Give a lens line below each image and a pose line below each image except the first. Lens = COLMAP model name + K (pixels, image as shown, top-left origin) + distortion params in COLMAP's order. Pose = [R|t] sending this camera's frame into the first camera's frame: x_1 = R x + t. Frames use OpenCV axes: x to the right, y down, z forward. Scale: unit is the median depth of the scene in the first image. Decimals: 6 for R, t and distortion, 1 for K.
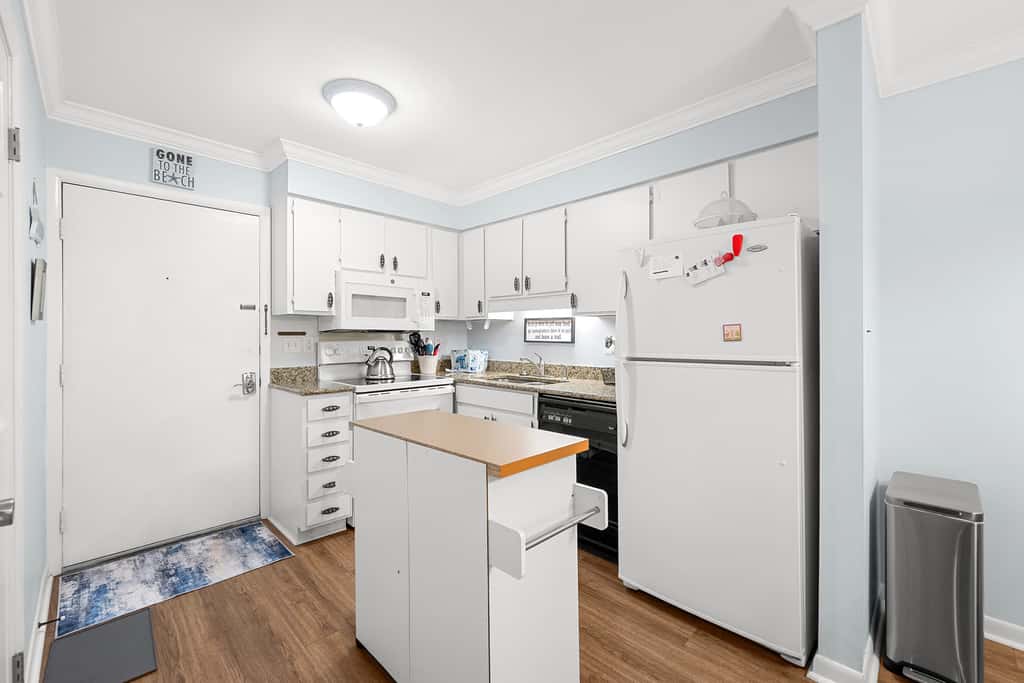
lens RADIAL K [[427.3, 0, 512.4], [0, 427.3, 333.7], [0, 0, 1]] dist [-0.000096, 0.000816]
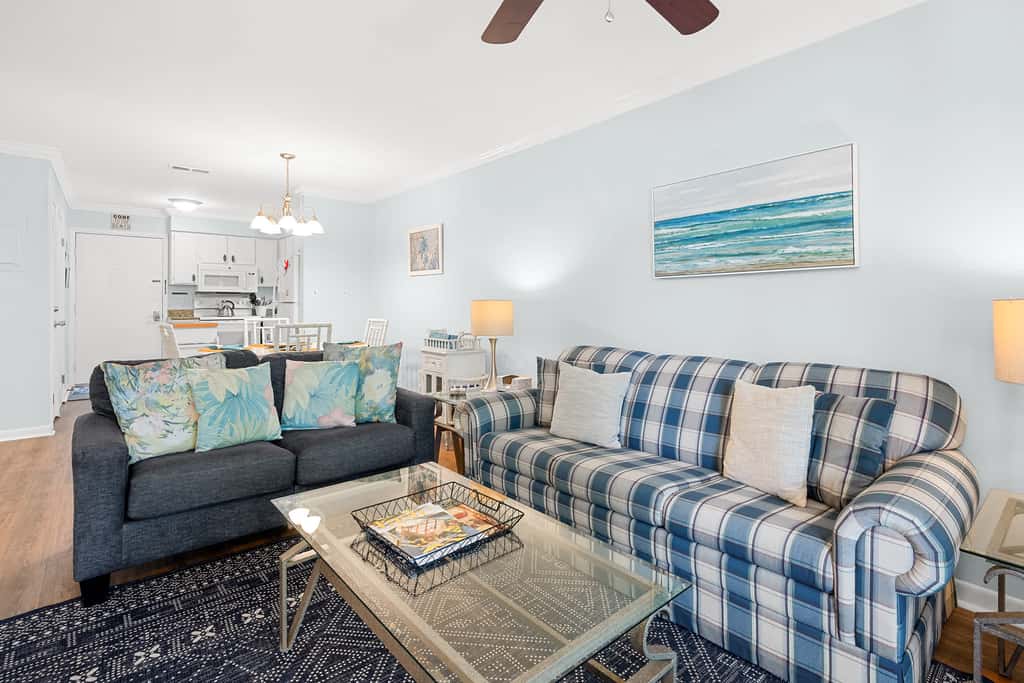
lens RADIAL K [[489.1, 0, 550.1], [0, 489.1, 298.7], [0, 0, 1]] dist [-0.011816, 0.000833]
pose [[0.999059, 0.003916, -0.043203, 1.491370], [-0.003965, 0.999992, -0.001049, 0.021384], [0.043199, 0.001220, 0.999066, -1.382281]]
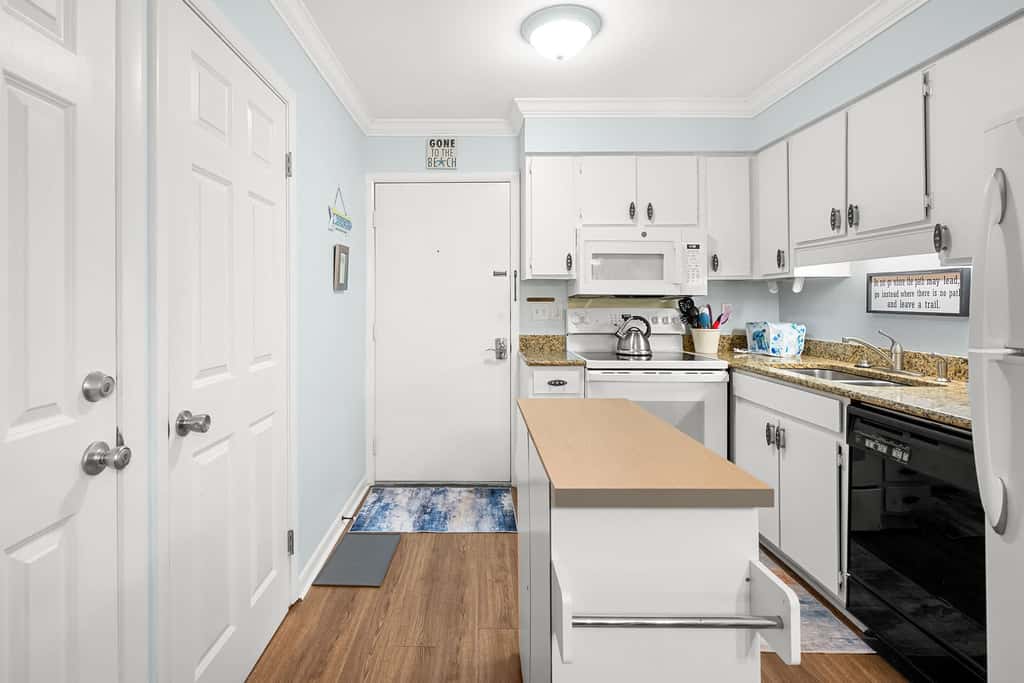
lens RADIAL K [[496.0, 0, 472.3], [0, 496.0, 299.4], [0, 0, 1]] dist [0.000222, 0.000346]
pose [[0.695574, -0.002057, -0.718452, 0.182424], [0.002590, 0.999997, -0.000356, -0.000604], [0.718450, -0.001613, 0.695577, 0.133823]]
